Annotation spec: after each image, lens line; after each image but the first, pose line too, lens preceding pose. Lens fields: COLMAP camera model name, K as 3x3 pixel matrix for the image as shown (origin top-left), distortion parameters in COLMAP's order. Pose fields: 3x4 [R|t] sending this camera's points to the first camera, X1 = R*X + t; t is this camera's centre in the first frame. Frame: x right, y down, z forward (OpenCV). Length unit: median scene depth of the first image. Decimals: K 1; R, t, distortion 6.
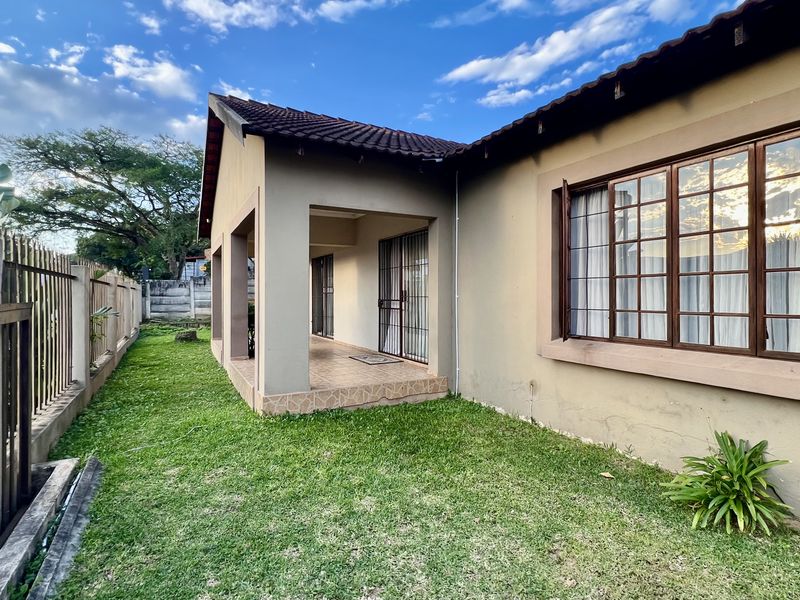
lens RADIAL K [[428.8, 0, 399.9], [0, 428.8, 295.8], [0, 0, 1]] dist [-0.002268, 0.000195]
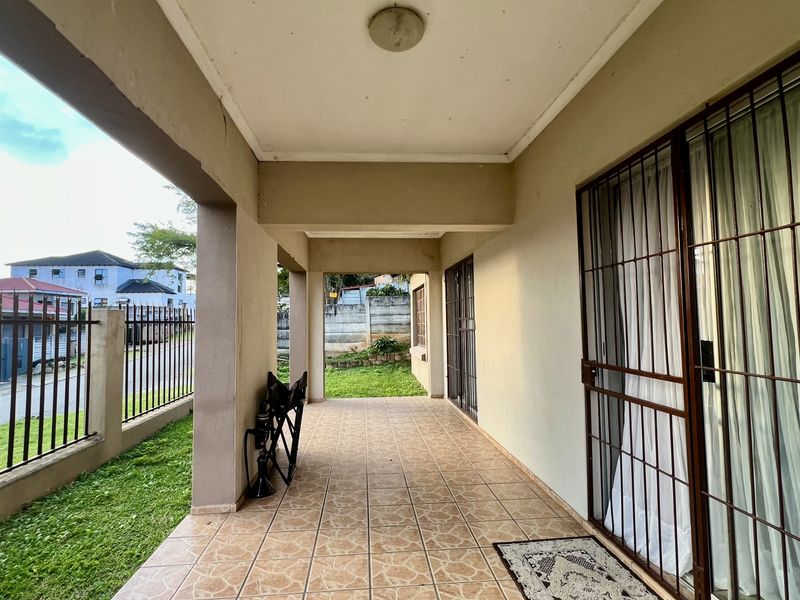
lens RADIAL K [[428.8, 0, 399.9], [0, 428.8, 295.8], [0, 0, 1]] dist [-0.002268, 0.000195]
pose [[0.918953, -0.035043, -0.392806, -0.047873], [0.012133, 0.998085, -0.060657, -0.022622], [0.394179, 0.050975, 0.917619, 0.638822]]
